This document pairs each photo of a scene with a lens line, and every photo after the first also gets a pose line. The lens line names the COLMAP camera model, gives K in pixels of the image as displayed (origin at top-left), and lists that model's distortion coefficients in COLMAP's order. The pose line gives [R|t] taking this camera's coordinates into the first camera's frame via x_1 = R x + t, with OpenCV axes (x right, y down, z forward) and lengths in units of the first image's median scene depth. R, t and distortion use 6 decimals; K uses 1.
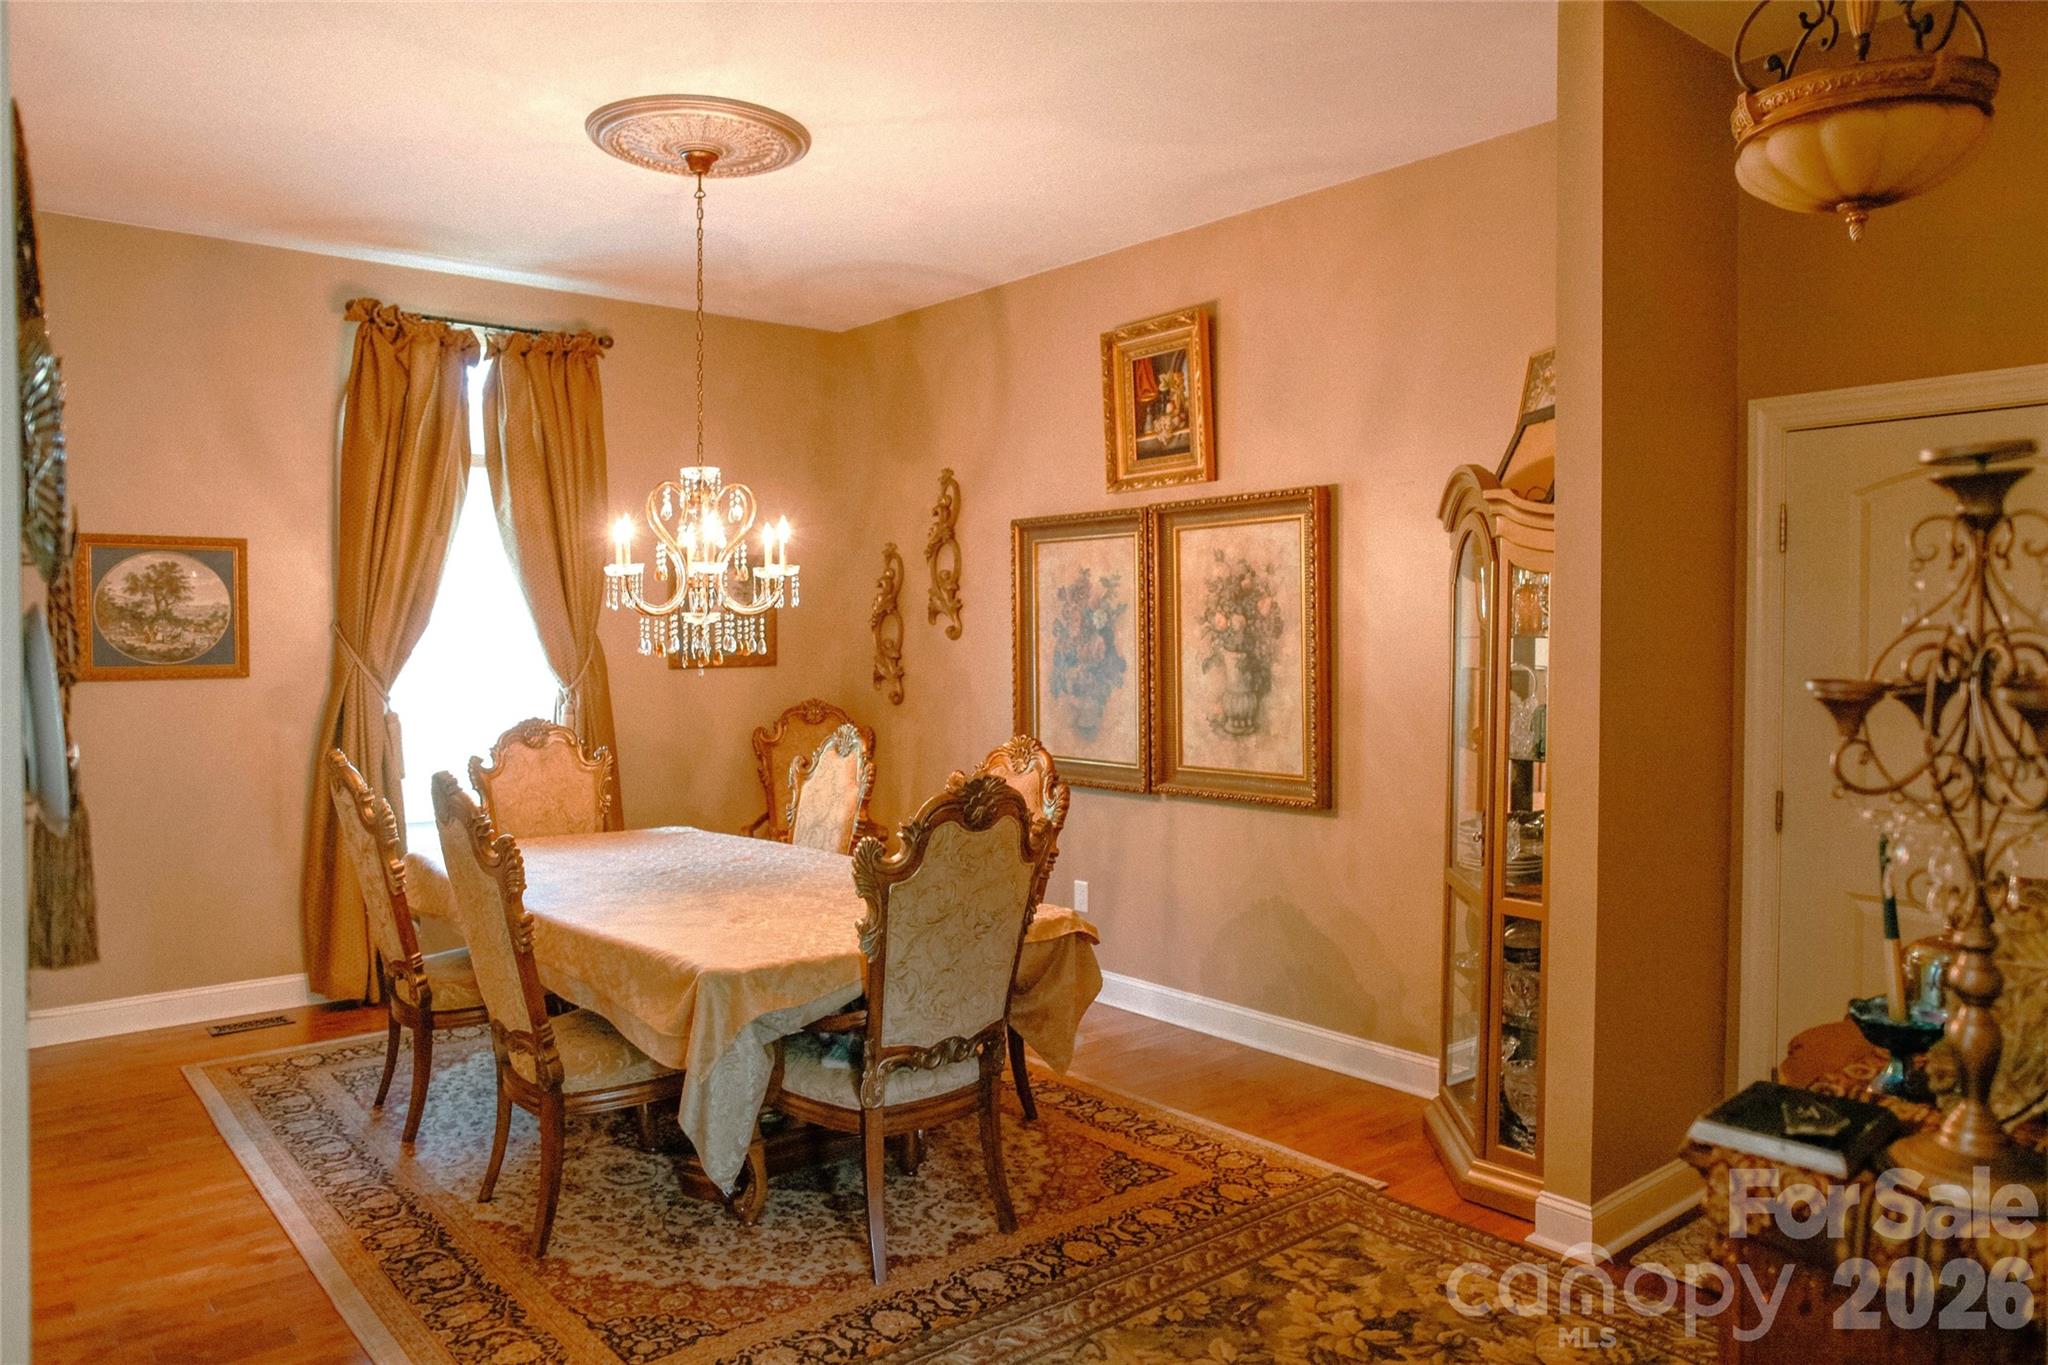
lens RADIAL K [[1408.3, 0, 1023.3], [0, 1408.3, 674.4], [0, 0, 1]] dist [-0.064177, 0.066830]
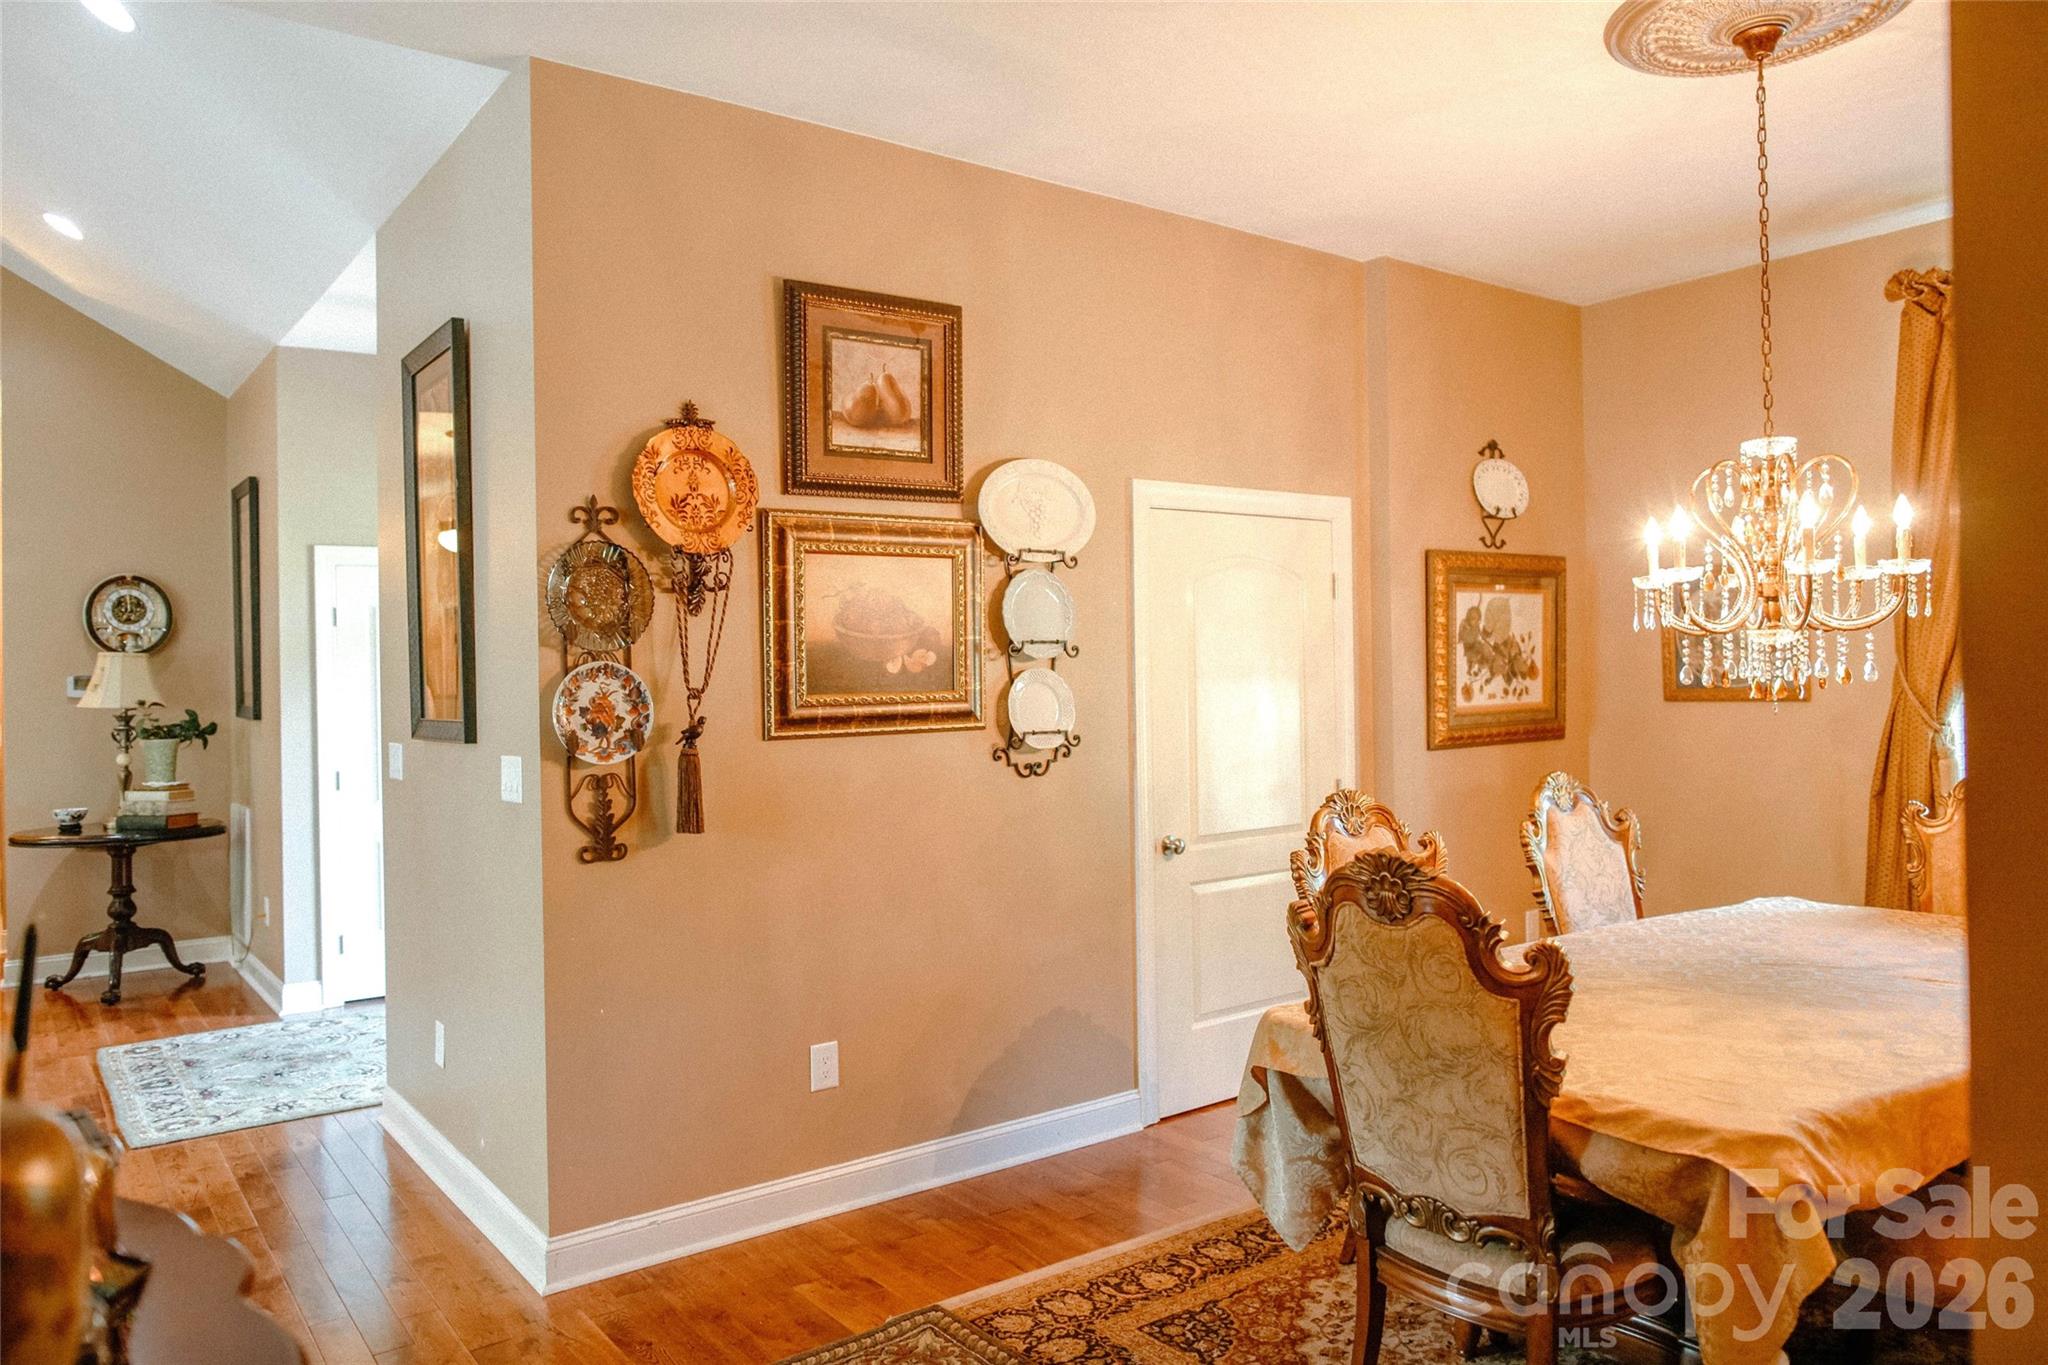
lens RADIAL K [[1408.3, 0, 1023.3], [0, 1408.3, 674.4], [0, 0, 1]] dist [-0.064177, 0.066830]
pose [[-0.038279, 0.009430, -0.999223, 0.735315], [-0.018710, 0.999773, 0.010152, -0.028055], [0.999092, 0.019084, -0.038094, 0.839340]]
